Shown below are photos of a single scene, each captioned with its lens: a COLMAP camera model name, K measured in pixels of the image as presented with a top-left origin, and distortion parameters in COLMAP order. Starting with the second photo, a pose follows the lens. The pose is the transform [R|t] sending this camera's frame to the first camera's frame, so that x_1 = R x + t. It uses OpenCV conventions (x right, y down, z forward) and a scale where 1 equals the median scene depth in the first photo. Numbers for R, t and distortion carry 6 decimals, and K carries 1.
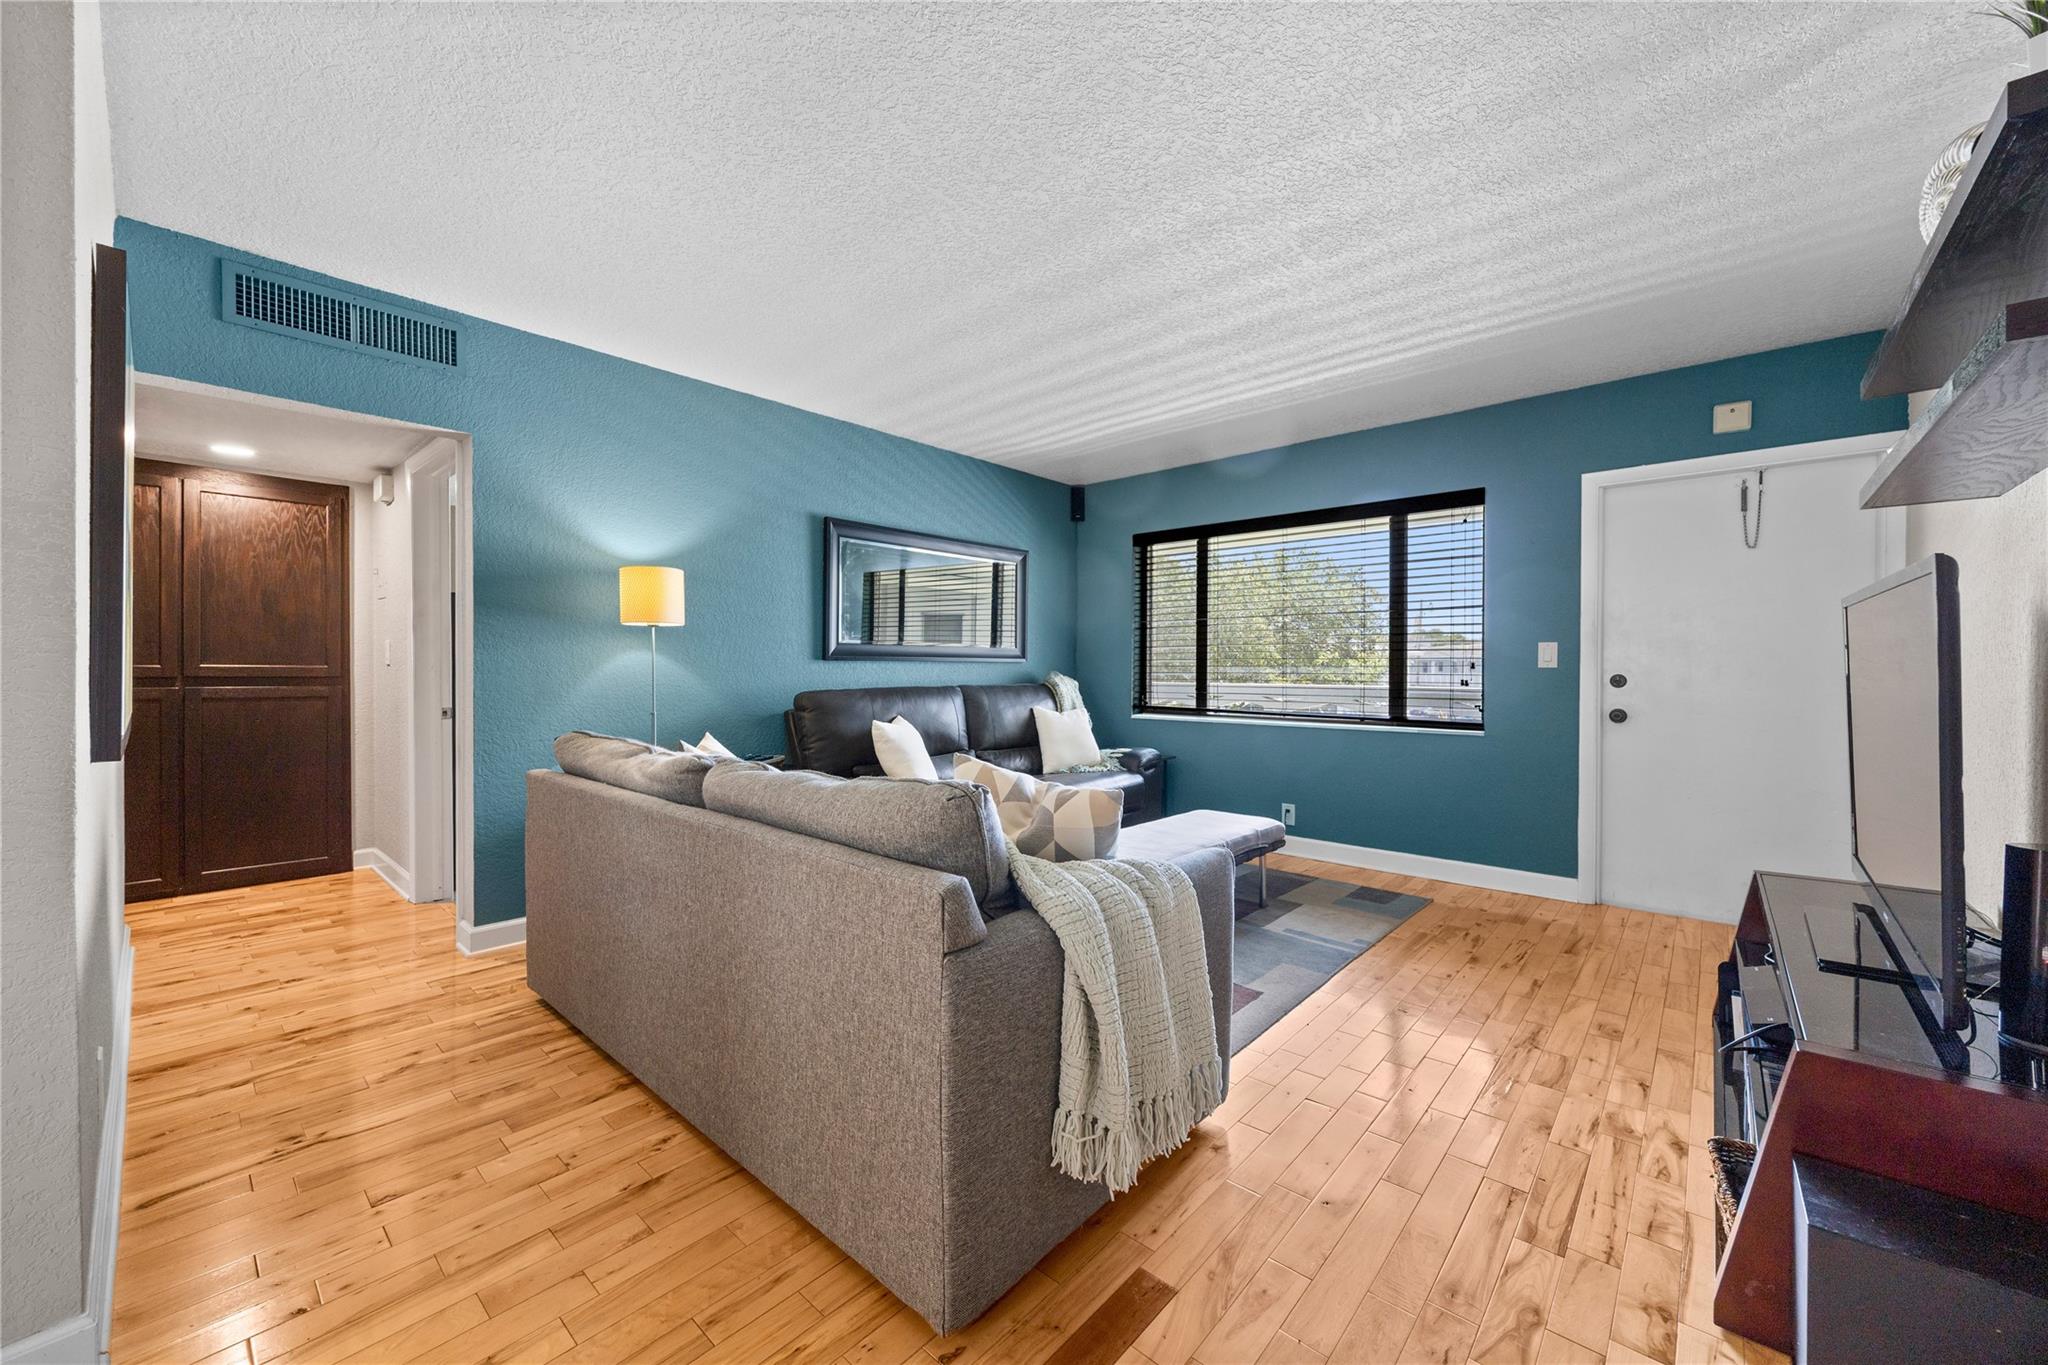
lens RADIAL K [[779.2, 0, 1015.5], [0, 779.2, 672.4], [0, 0, 1]] dist [-0.002706, 0.000029]
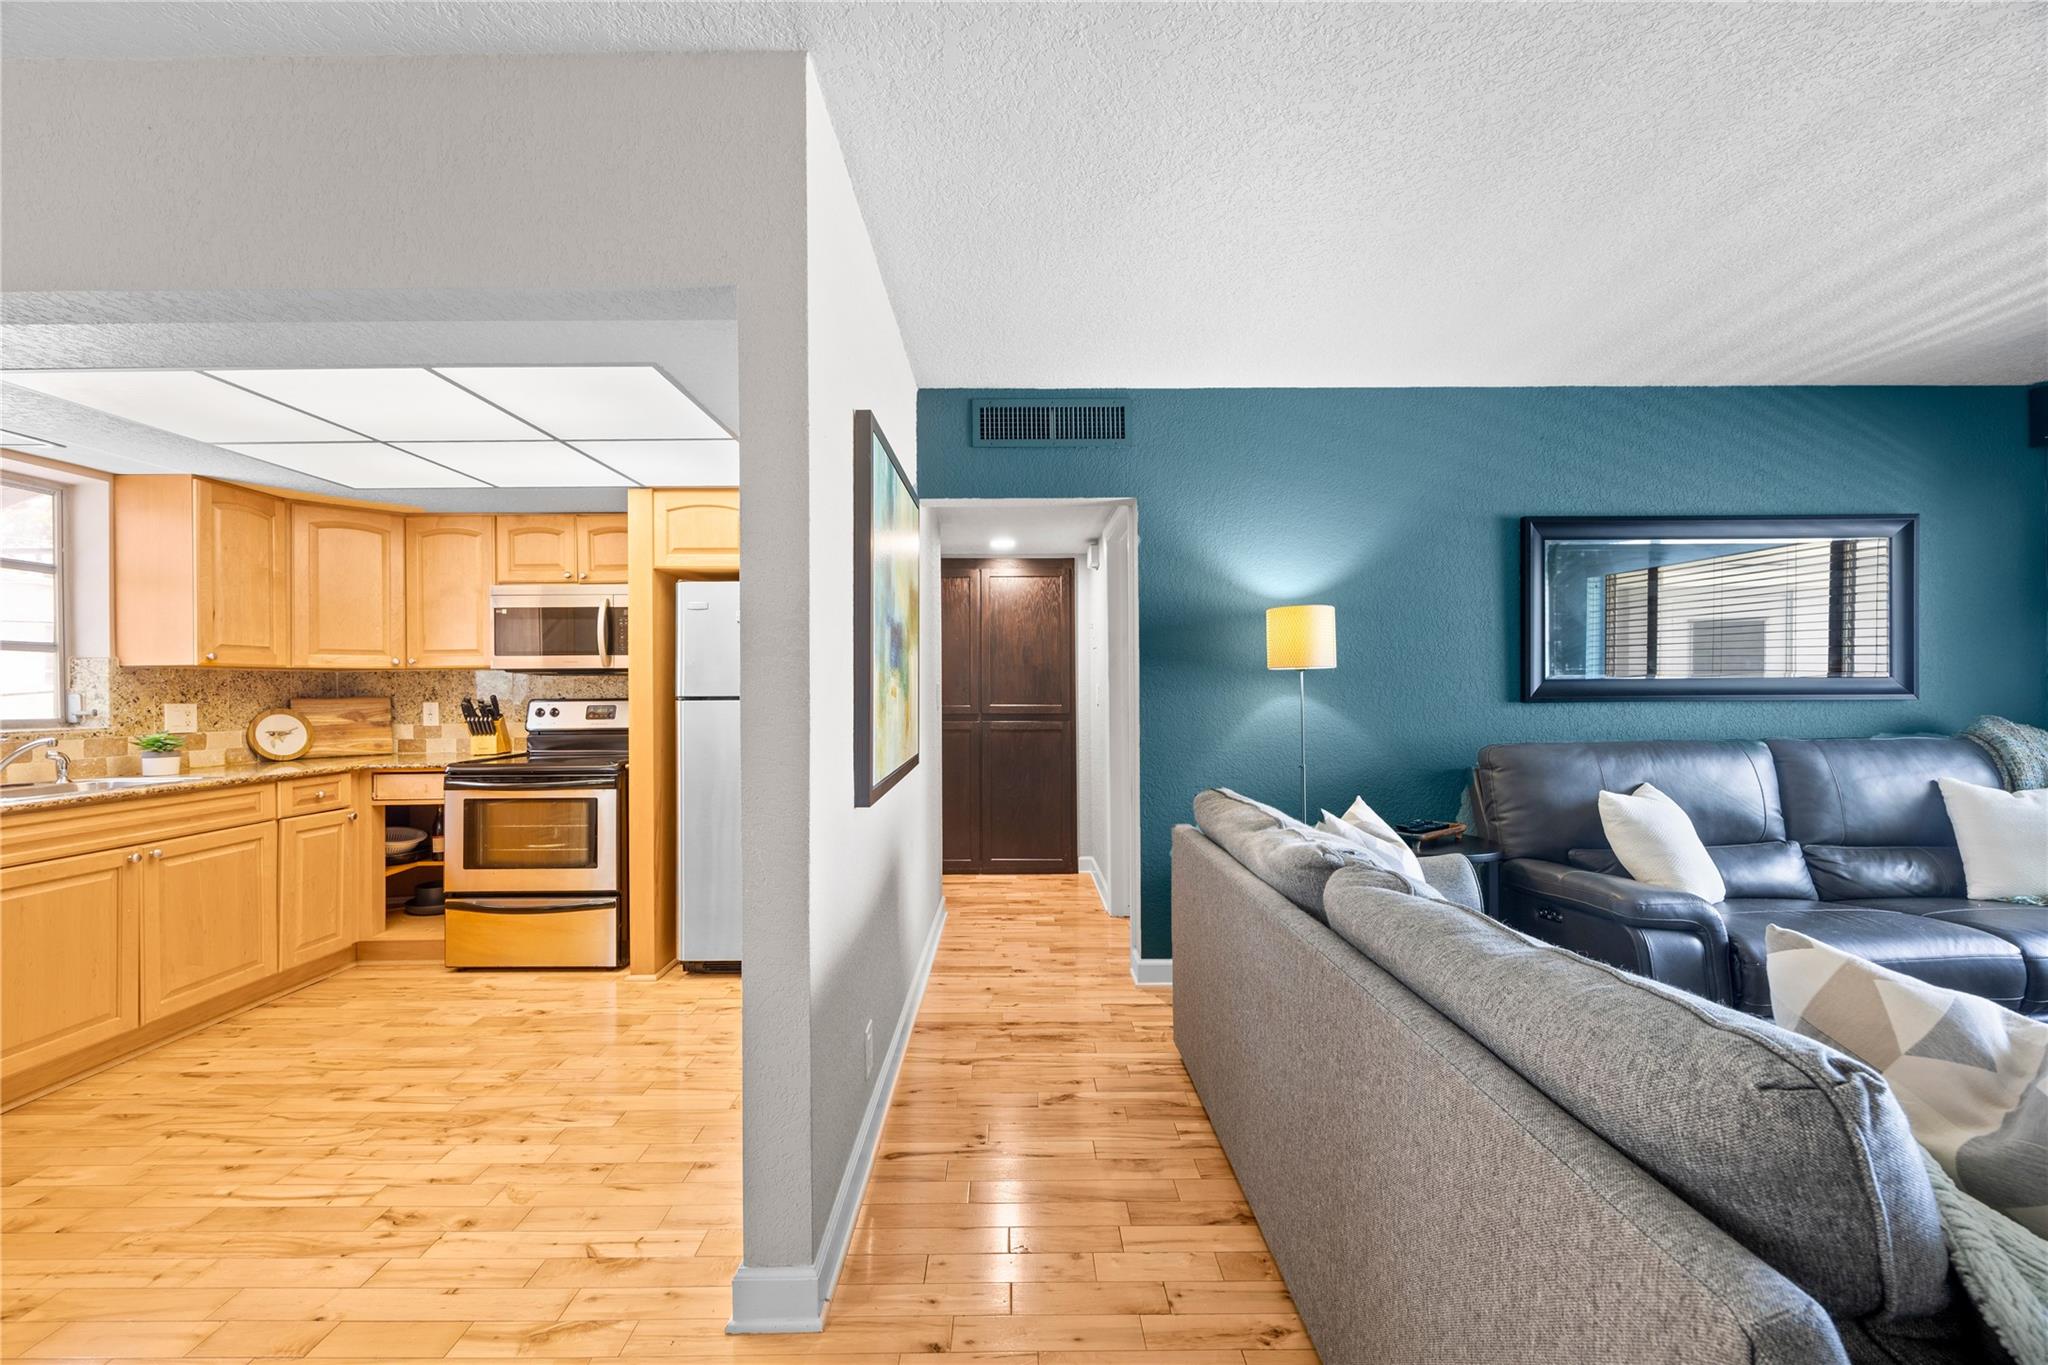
lens RADIAL K [[779.2, 0, 1017.9], [0, 779.2, 684.0], [0, 0, 1]] dist [-0.002706, 0.000029]
pose [[0.673345, -0.012317, -0.739226, -0.014368], [0.003519, 0.999903, -0.013455, -0.029161], [0.739320, 0.006459, 0.673323, 0.128656]]
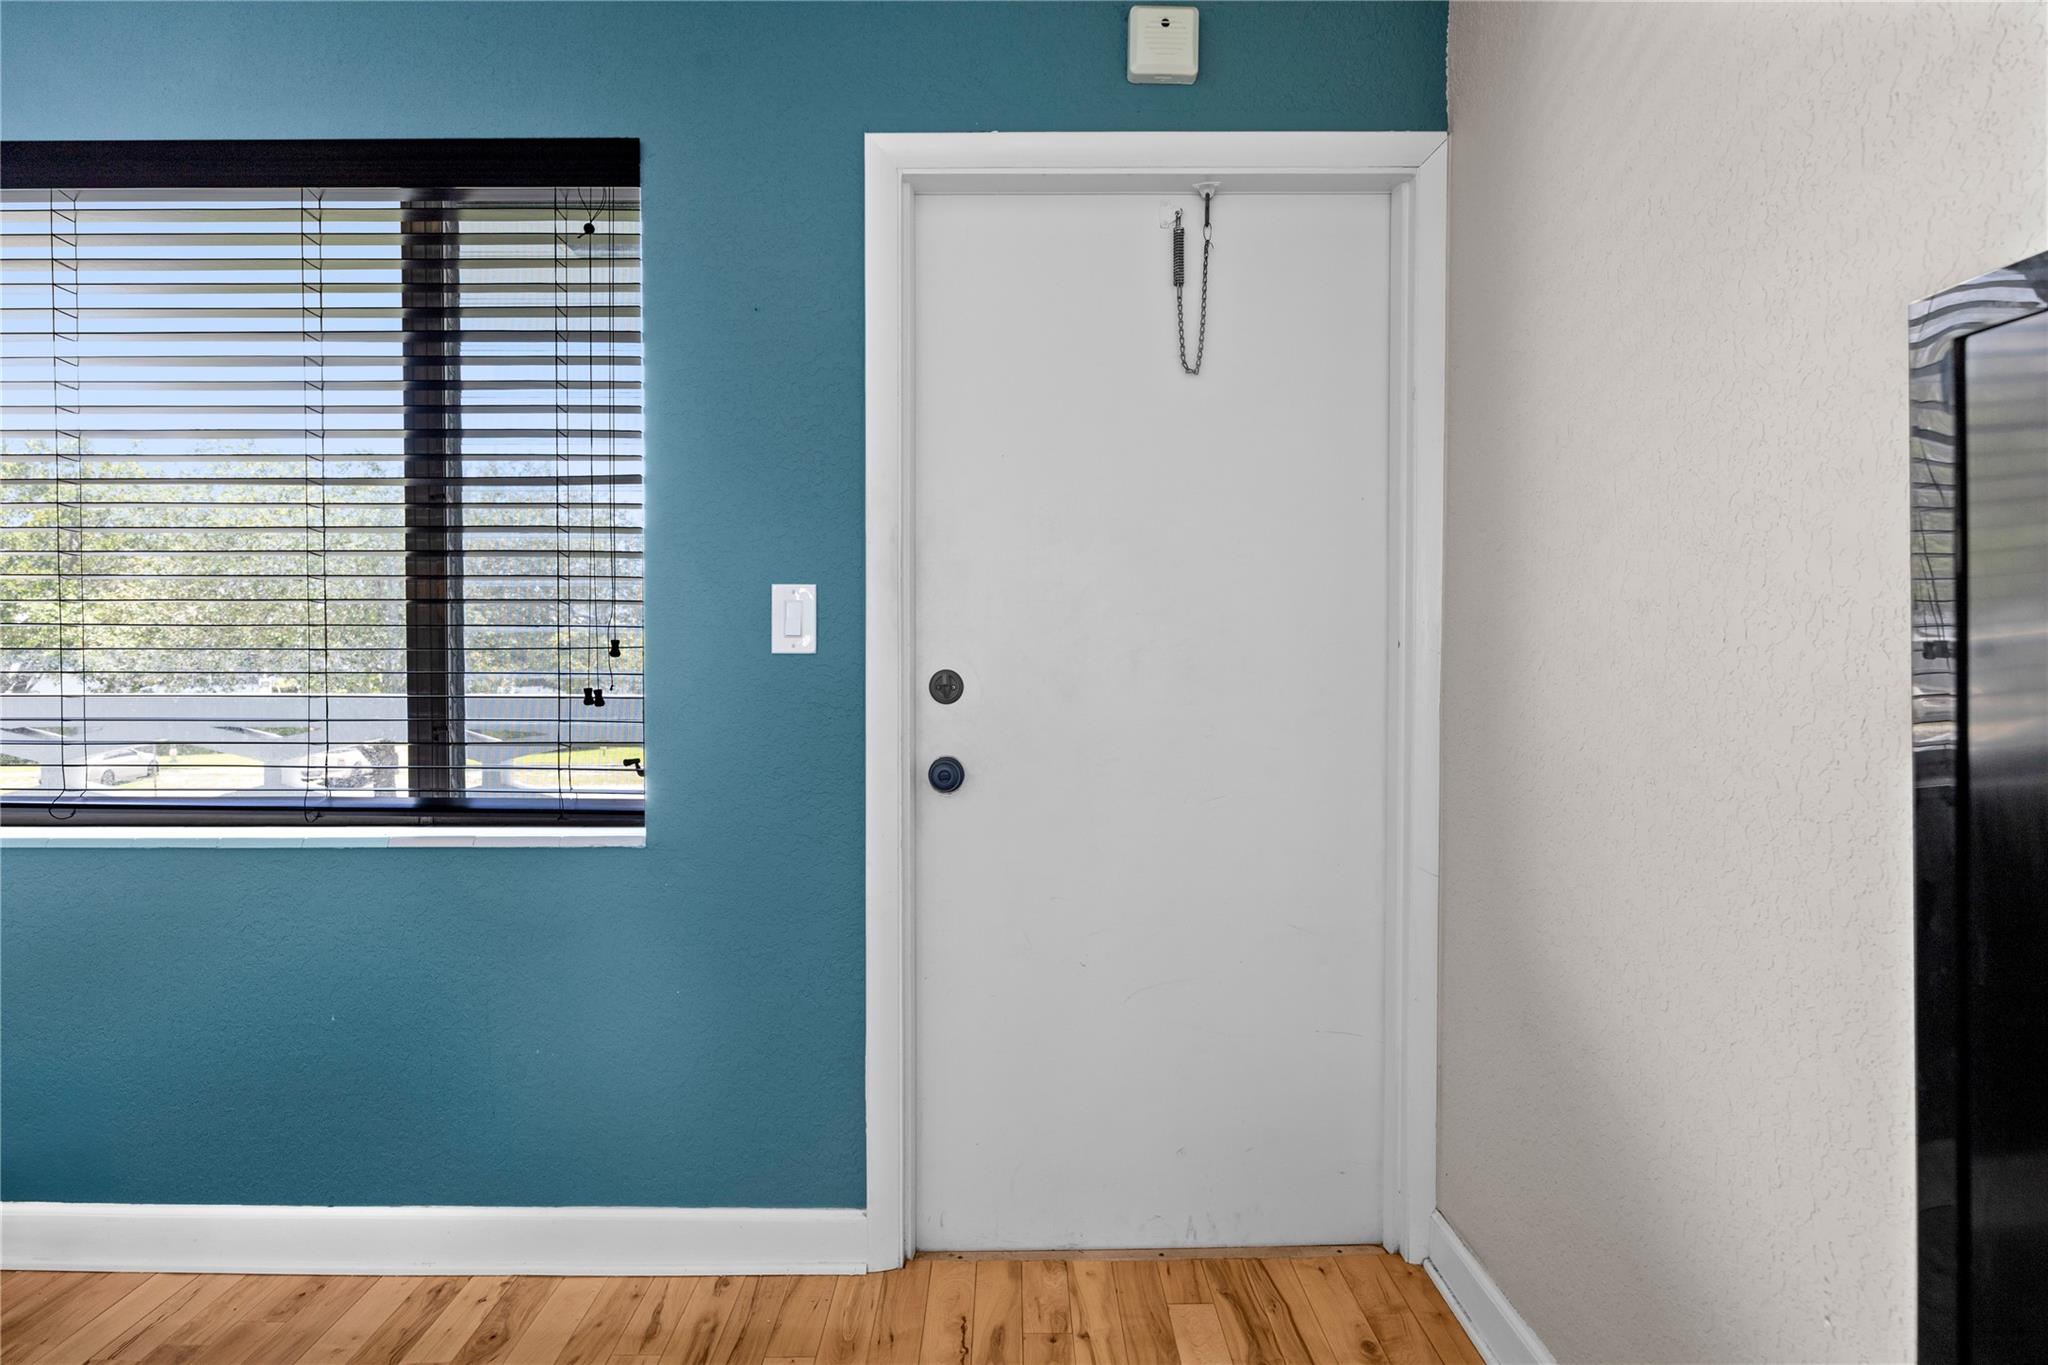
lens RADIAL K [[1090.2, 0, 1024.3], [0, 1090.2, 683.5], [0, 0, 1]] dist [-0.001459, -0.001155]
pose [[0.743562, -0.004802, 0.668650, 0.440977], [0.005812, 0.999983, 0.000719, 0.009116], [-0.668642, 0.003351, 0.743577, 0.570492]]
